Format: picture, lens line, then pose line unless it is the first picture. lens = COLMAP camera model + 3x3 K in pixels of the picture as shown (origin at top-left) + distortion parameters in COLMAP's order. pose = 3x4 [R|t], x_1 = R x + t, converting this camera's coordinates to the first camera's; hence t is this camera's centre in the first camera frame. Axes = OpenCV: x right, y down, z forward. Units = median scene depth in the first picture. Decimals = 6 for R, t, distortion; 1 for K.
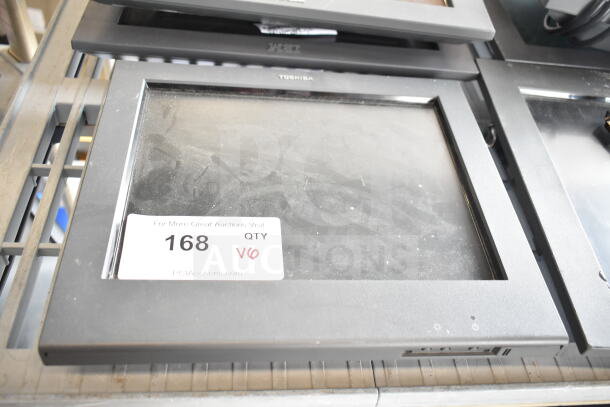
lens RADIAL K [[533.0, 0, 304.7], [0, 533.0, 194.2], [0, 0, 1]] dist [-0.008151, -0.010566]
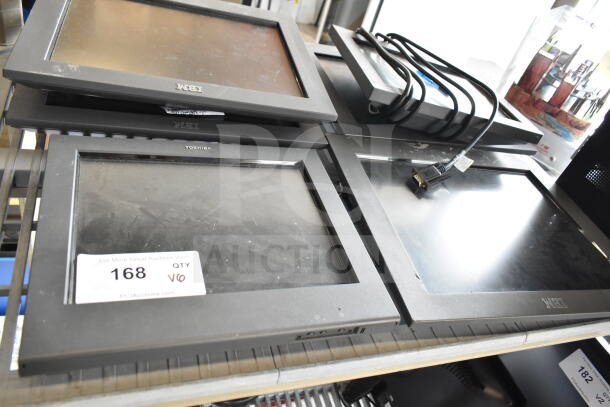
lens RADIAL K [[457.3, 0, 305.0], [0, 457.3, 203.5], [0, 0, 1]] dist [0.004256, 0.000768]
pose [[0.962583, -0.037425, 0.268391, -0.091777], [0.061748, 0.994655, -0.082761, 0.037612], [-0.263859, 0.096237, 0.959748, -0.189293]]
